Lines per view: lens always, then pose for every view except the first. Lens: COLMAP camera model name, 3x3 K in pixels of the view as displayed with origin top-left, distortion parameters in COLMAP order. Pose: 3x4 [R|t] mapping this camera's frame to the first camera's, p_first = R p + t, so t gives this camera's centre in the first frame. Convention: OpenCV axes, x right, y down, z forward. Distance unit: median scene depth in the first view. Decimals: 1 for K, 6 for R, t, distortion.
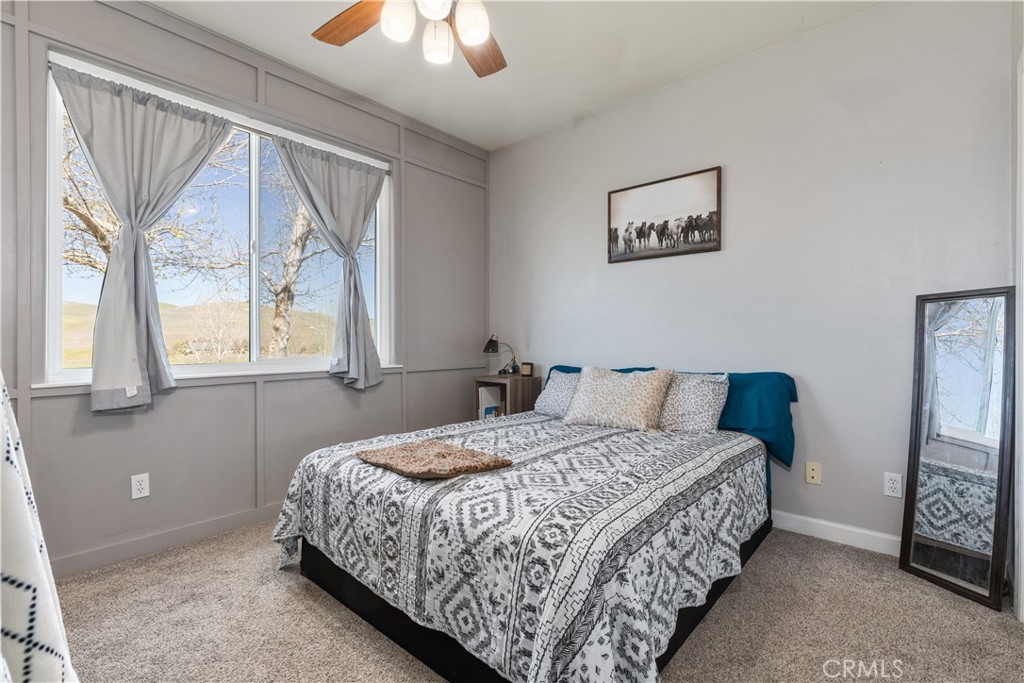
lens RADIAL K [[465.3, 0, 508.9], [0, 465.3, 344.3], [0, 0, 1]] dist [0.001432, -0.000653]
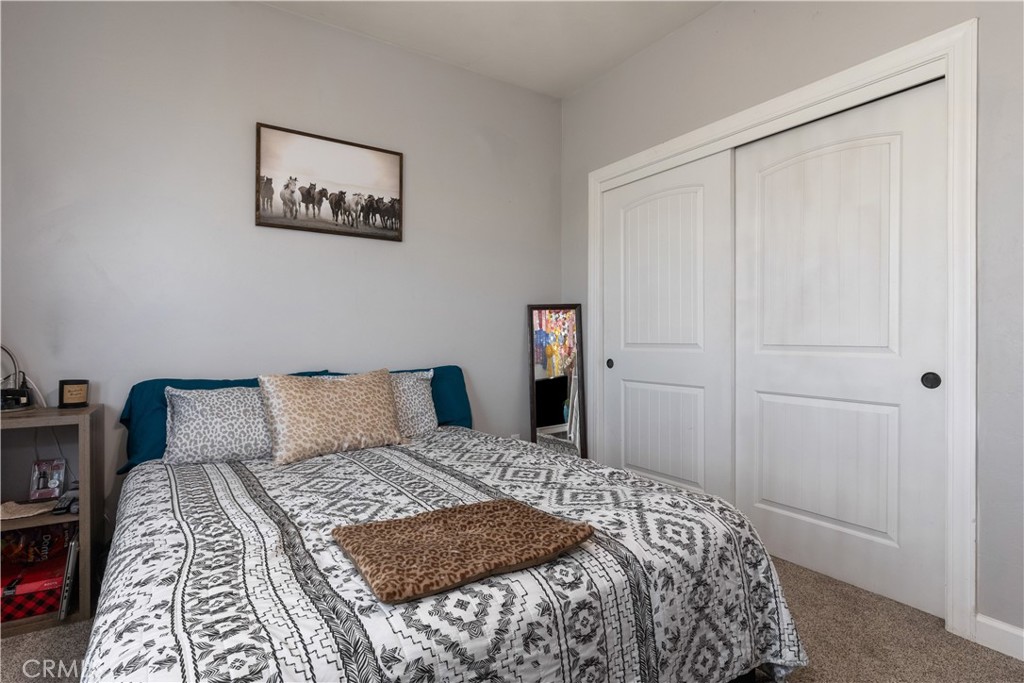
lens RADIAL K [[521.9, 0, 508.5], [0, 521.9, 339.0], [0, 0, 1]] dist [0.001842, -0.000245]
pose [[0.249339, -0.004822, 0.968404, -0.526900], [0.006465, 0.999974, 0.003315, -0.004837], [-0.968395, 0.005435, 0.249363, 0.521917]]
